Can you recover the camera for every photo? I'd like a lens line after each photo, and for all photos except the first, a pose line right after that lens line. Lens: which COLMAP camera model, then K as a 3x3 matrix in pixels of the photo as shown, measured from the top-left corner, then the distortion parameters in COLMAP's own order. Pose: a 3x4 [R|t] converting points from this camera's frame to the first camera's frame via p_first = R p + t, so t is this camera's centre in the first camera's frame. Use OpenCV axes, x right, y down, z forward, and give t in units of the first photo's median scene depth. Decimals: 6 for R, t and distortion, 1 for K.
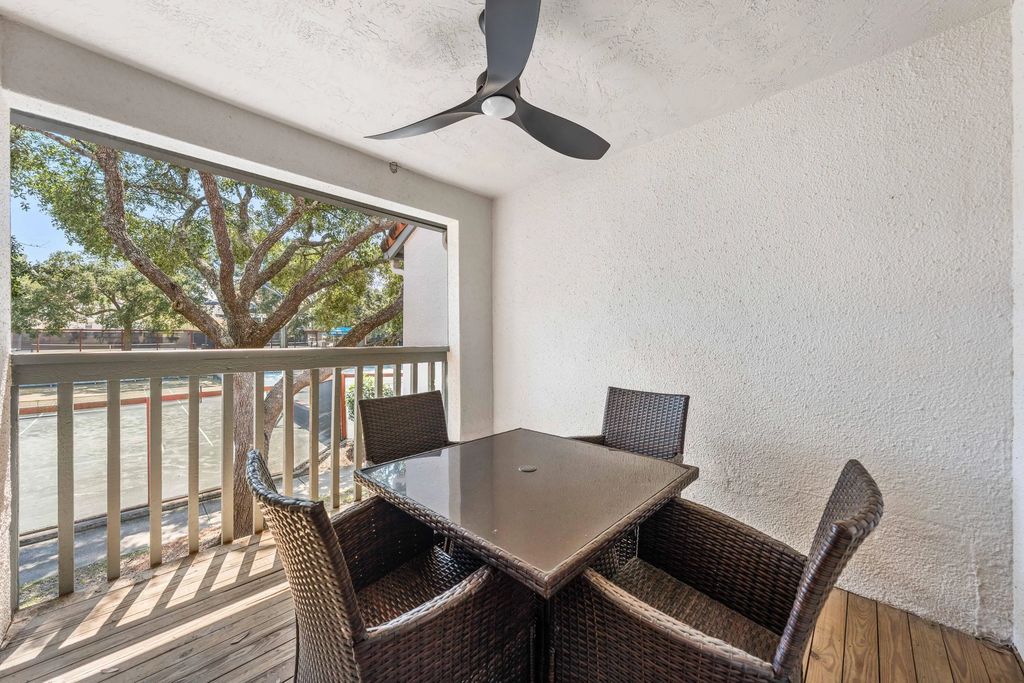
lens RADIAL K [[376.7, 0, 511.9], [0, 376.7, 335.7], [0, 0, 1]] dist [0.000380, -0.000040]
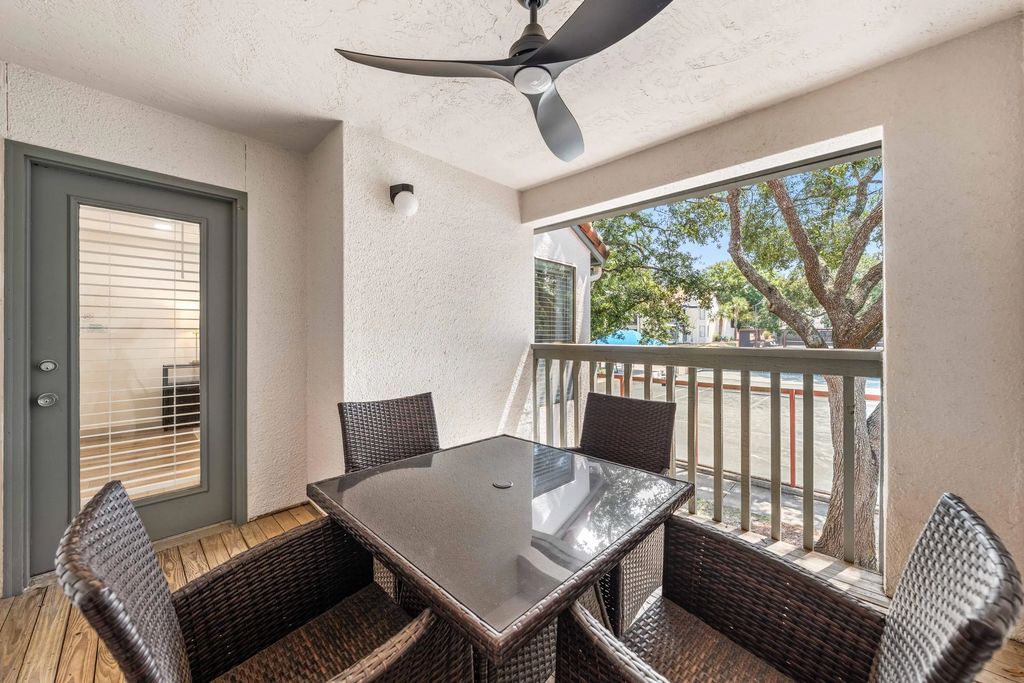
lens RADIAL K [[376.7, 0, 511.9], [0, 376.7, 335.7], [0, 0, 1]] dist [0.000380, -0.000040]
pose [[-0.022058, 0.001986, -0.999755, 0.235170], [0.002191, 0.999996, 0.001938, 0.000459], [0.999754, -0.002148, -0.022062, 0.263782]]
